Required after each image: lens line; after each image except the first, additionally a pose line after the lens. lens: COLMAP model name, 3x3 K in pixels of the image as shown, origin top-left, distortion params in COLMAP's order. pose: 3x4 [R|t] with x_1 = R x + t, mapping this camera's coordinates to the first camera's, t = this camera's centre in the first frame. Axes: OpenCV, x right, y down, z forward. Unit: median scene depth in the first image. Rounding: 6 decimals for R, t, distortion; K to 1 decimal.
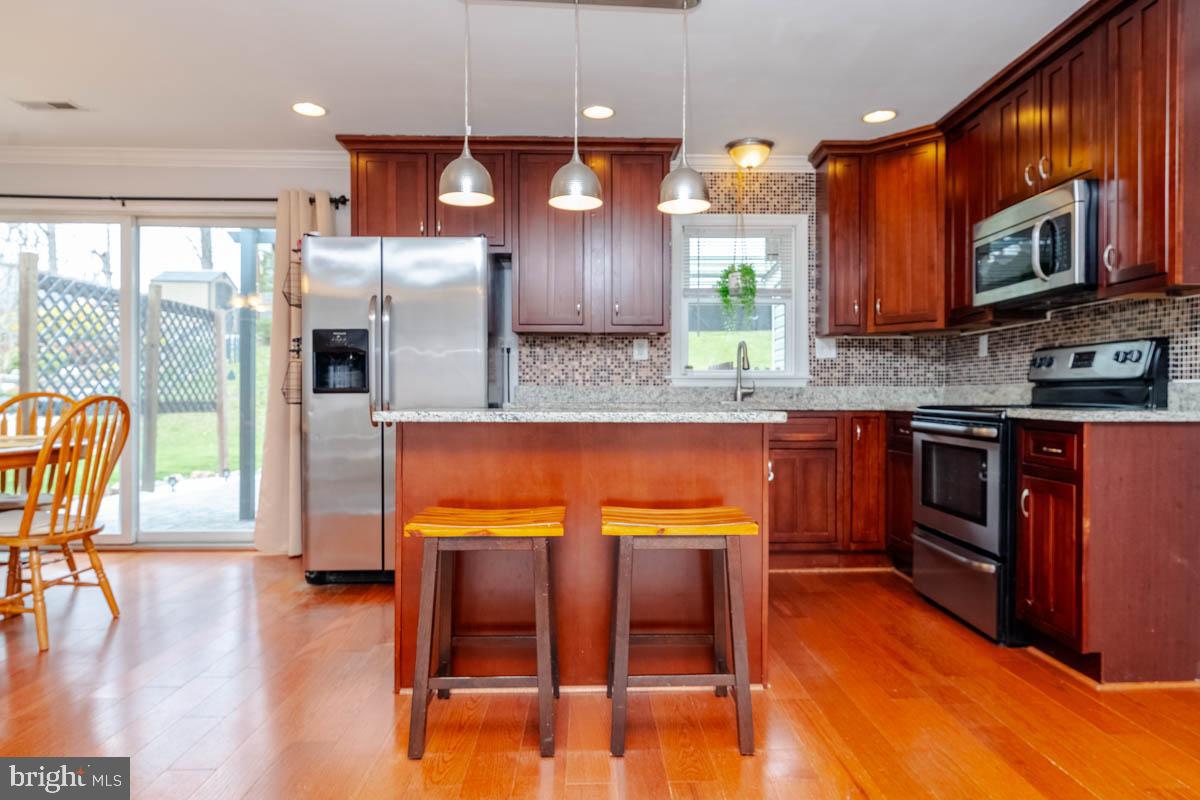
lens RADIAL K [[759.4, 0, 620.4], [0, 759.4, 400.6], [0, 0, 1]] dist [0.023351, 0.000634]
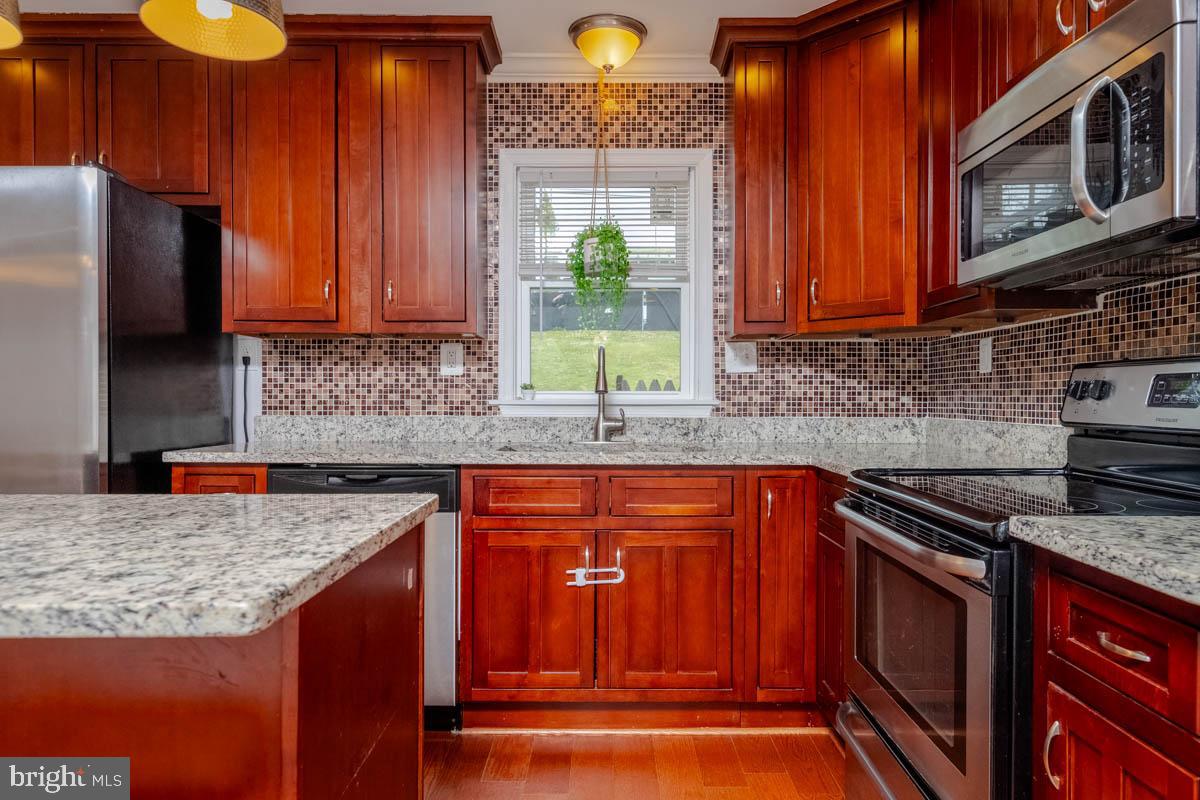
lens RADIAL K [[767.1, 0, 620.7], [0, 767.1, 399.7], [0, 0, 1]] dist [0.022778, -0.000808]
pose [[0.999553, 0.001332, -0.029873, 0.203406], [-0.001349, 0.999999, -0.000527, -0.035319], [0.029872, 0.000567, 0.999554, 0.379424]]
